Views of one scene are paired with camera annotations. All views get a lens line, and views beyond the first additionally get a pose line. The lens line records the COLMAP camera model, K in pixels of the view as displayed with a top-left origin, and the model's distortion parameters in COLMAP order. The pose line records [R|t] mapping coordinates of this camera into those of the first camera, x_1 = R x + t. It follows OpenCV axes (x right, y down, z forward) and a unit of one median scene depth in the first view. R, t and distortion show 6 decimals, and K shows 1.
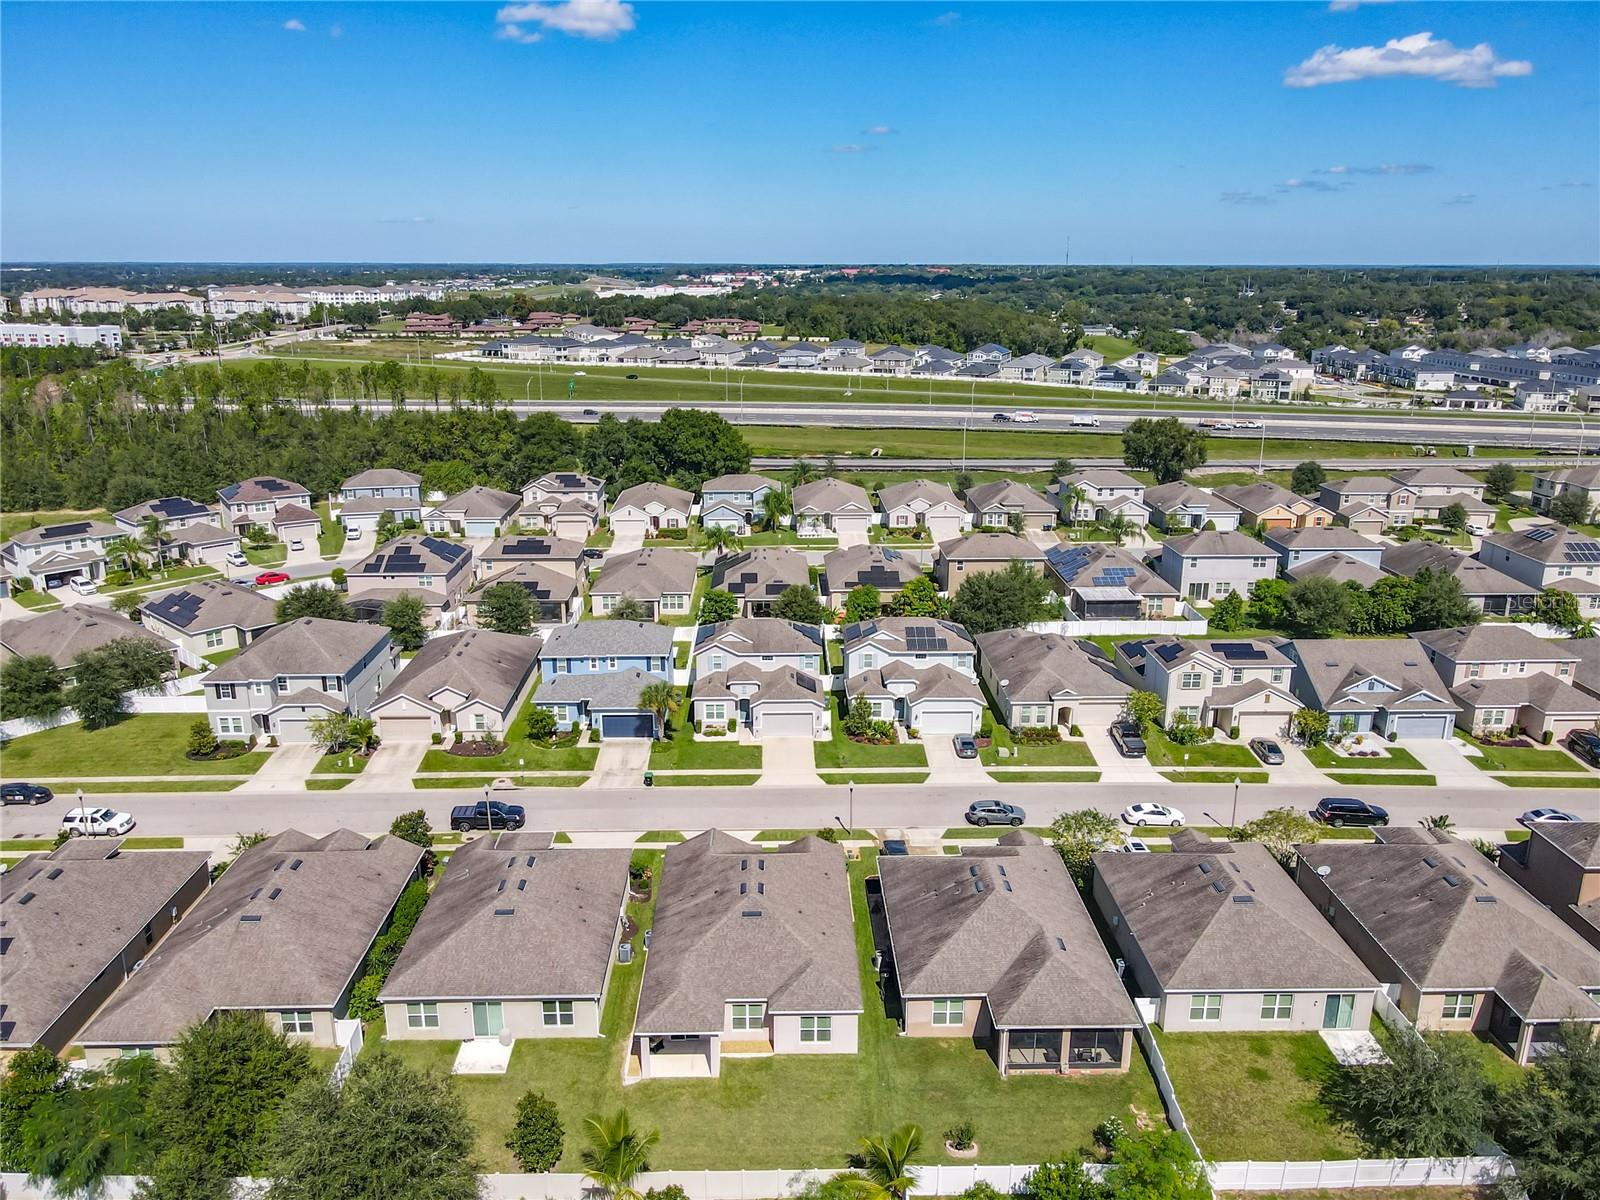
lens RADIAL K [[1194.9, 0, 789.9], [0, 1194.9, 602.9], [0, 0, 1]] dist [0.007873, 0.008293]
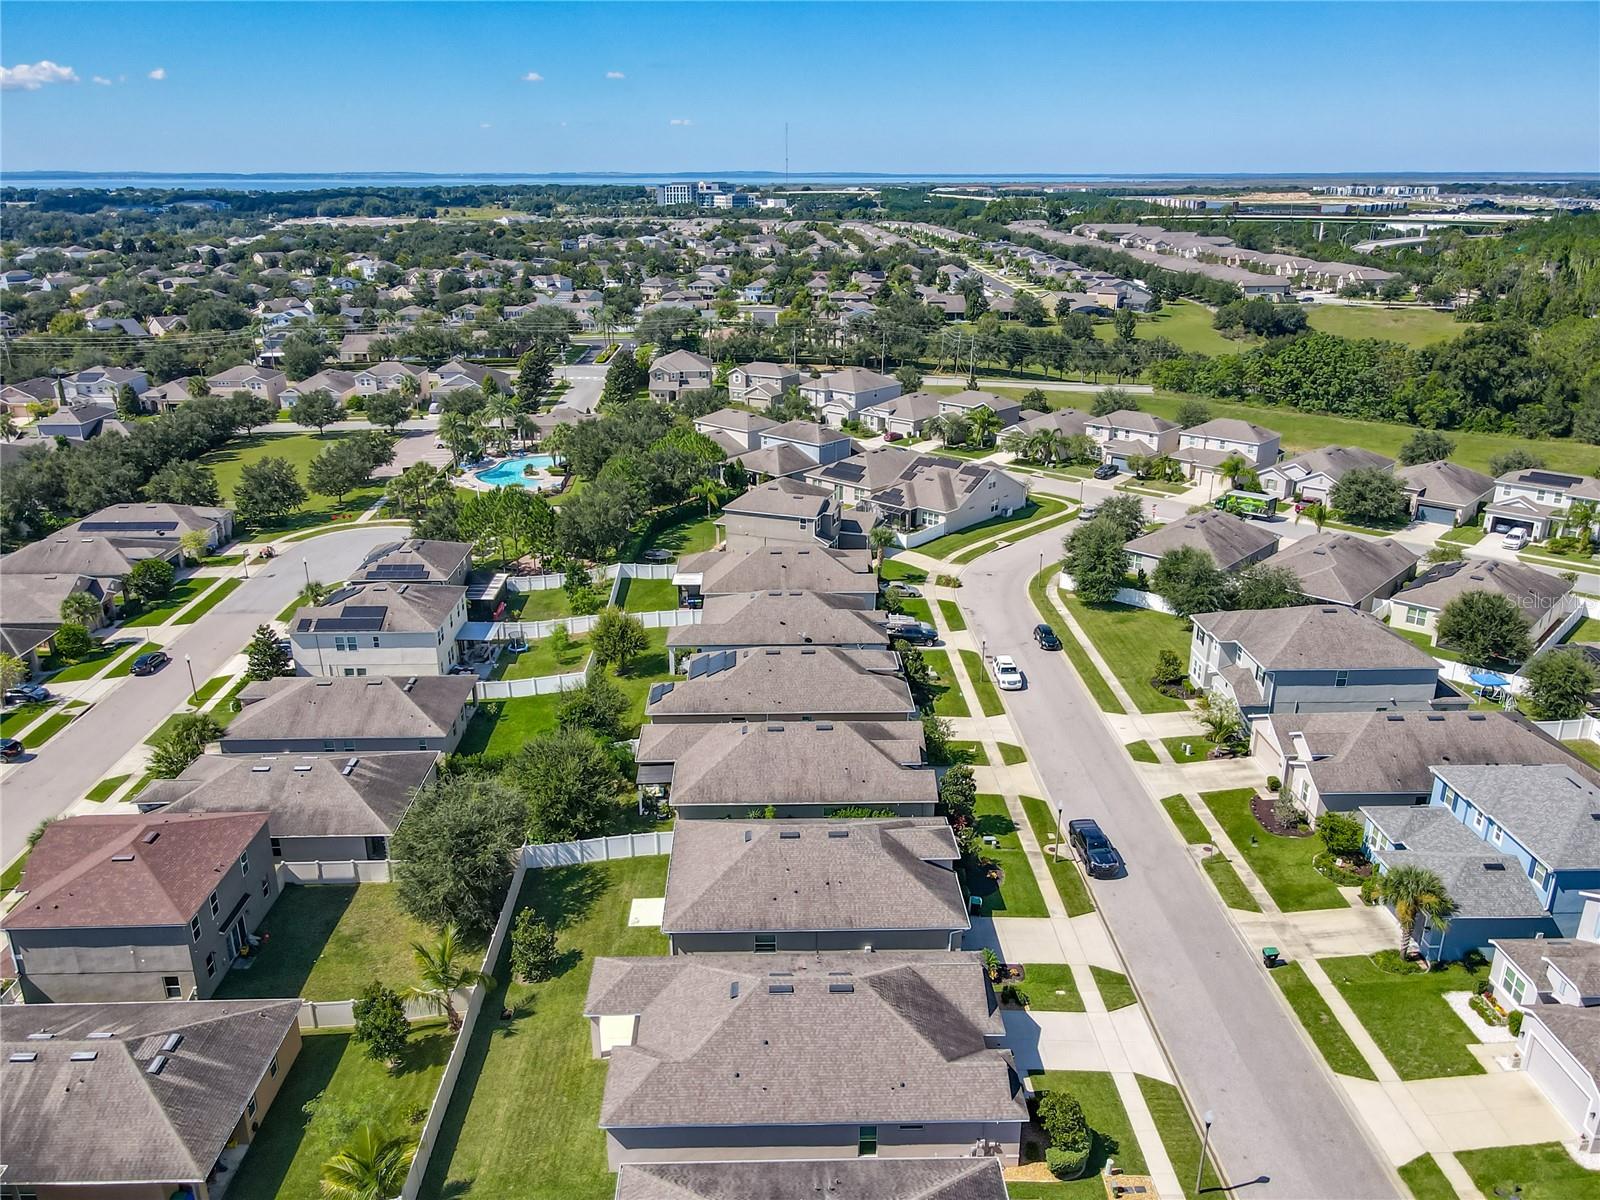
lens RADIAL K [[1194.9, 0, 789.9], [0, 1194.9, 602.9], [0, 0, 1]] dist [0.007873, 0.008293]
pose [[0.004921, 0.339443, -0.940614, 0.449367], [-0.274165, 0.905040, 0.325171, -0.181350], [0.961670, 0.256283, 0.097517, 0.604909]]
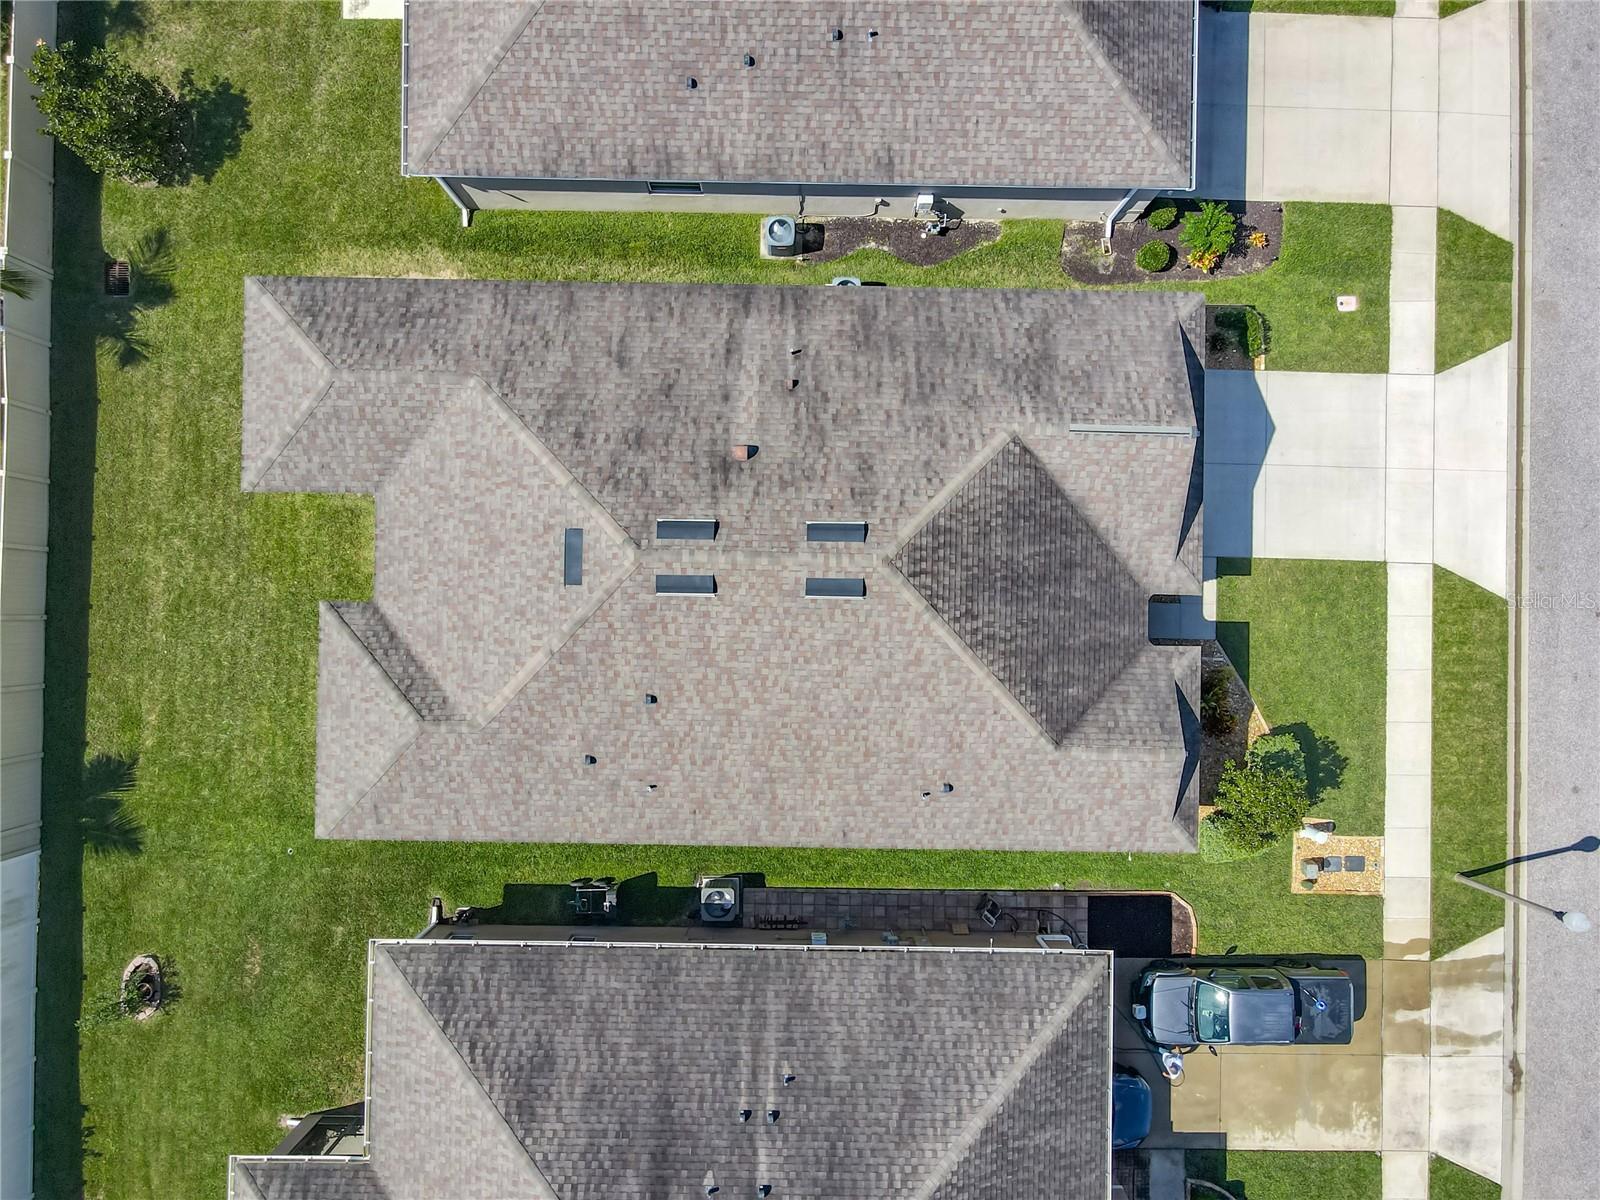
lens RADIAL K [[1194.9, 0, 789.9], [0, 1194.9, 602.9], [0, 0, 1]] dist [0.007873, 0.008293]
pose [[-0.033615, 0.999427, -0.004017, -0.013465], [-0.278388, -0.005503, 0.960453, -0.057384], [0.959880, 0.033404, 0.278413, 0.658017]]
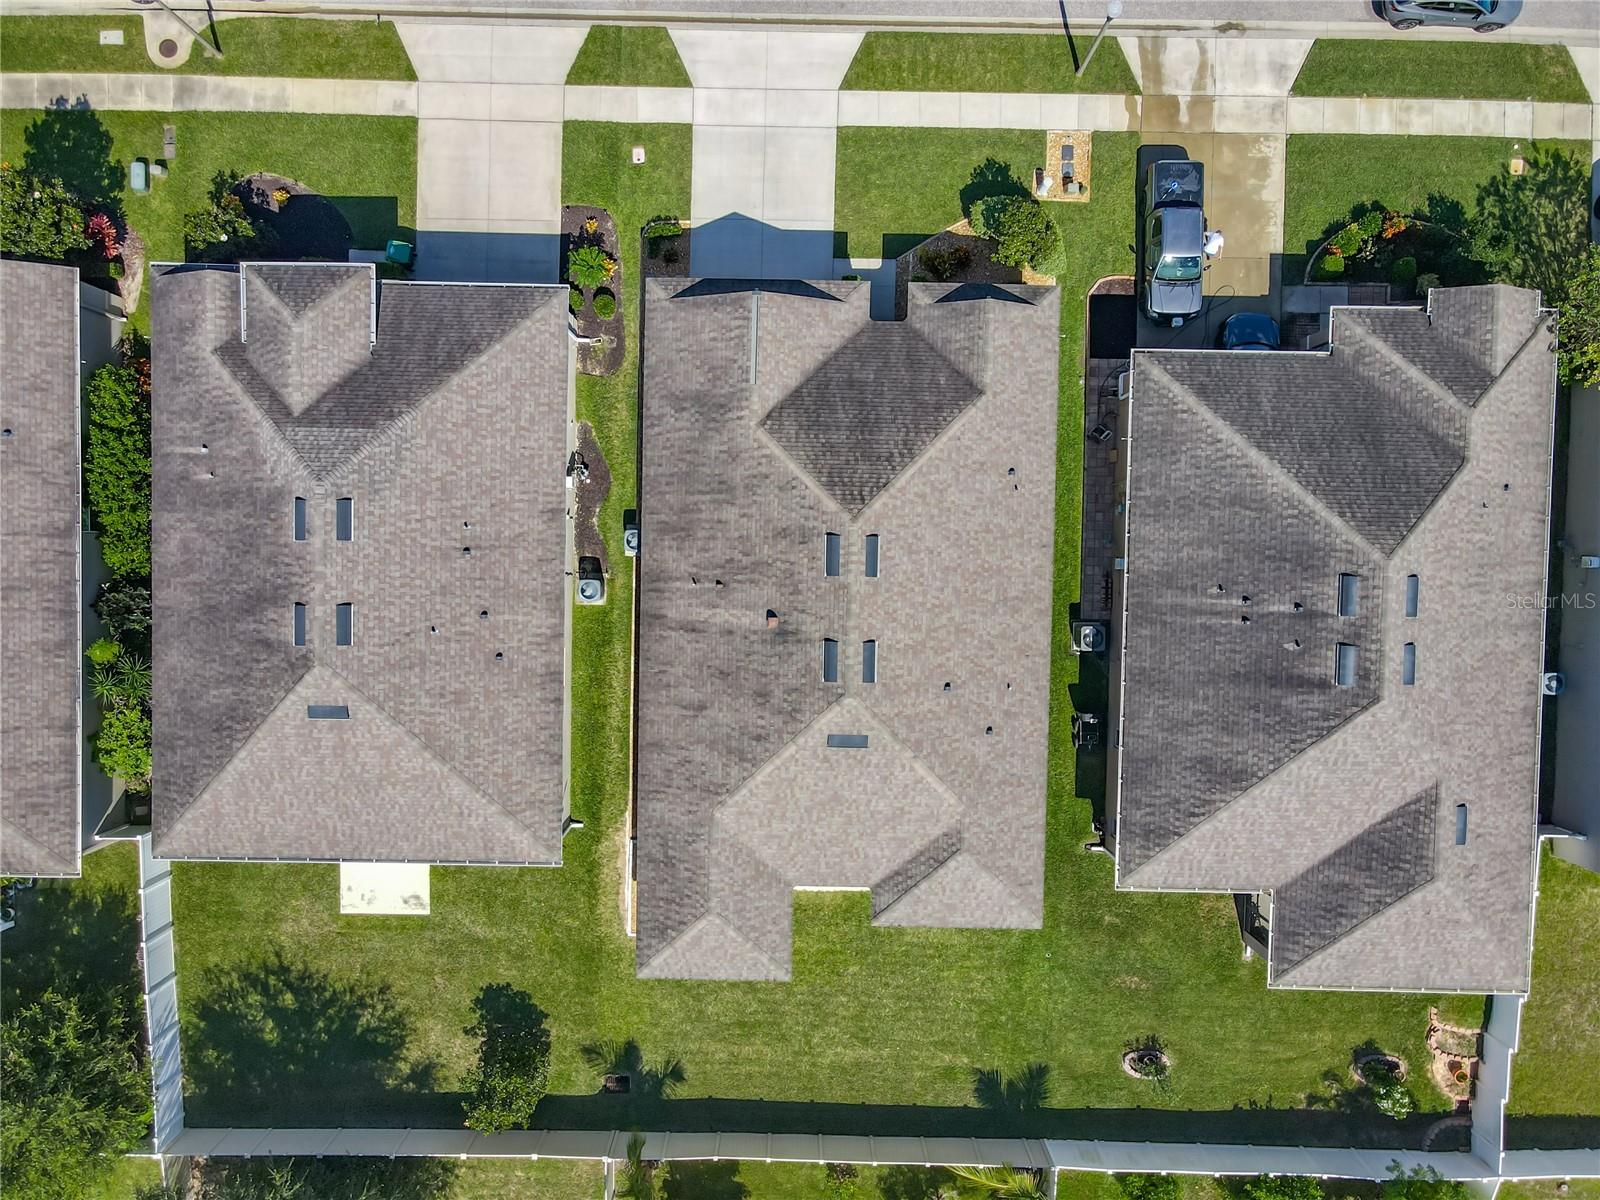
lens RADIAL K [[1202.6, 0, 782.0], [0, 1202.6, 604.4], [0, 0, 1]] dist [-0.017636, 0.049196]
pose [[0.999320, 0.036773, 0.002641, -0.042020], [-0.011363, 0.239061, 0.970938, -0.150681], [0.035073, -0.970308, 0.239316, 0.639043]]
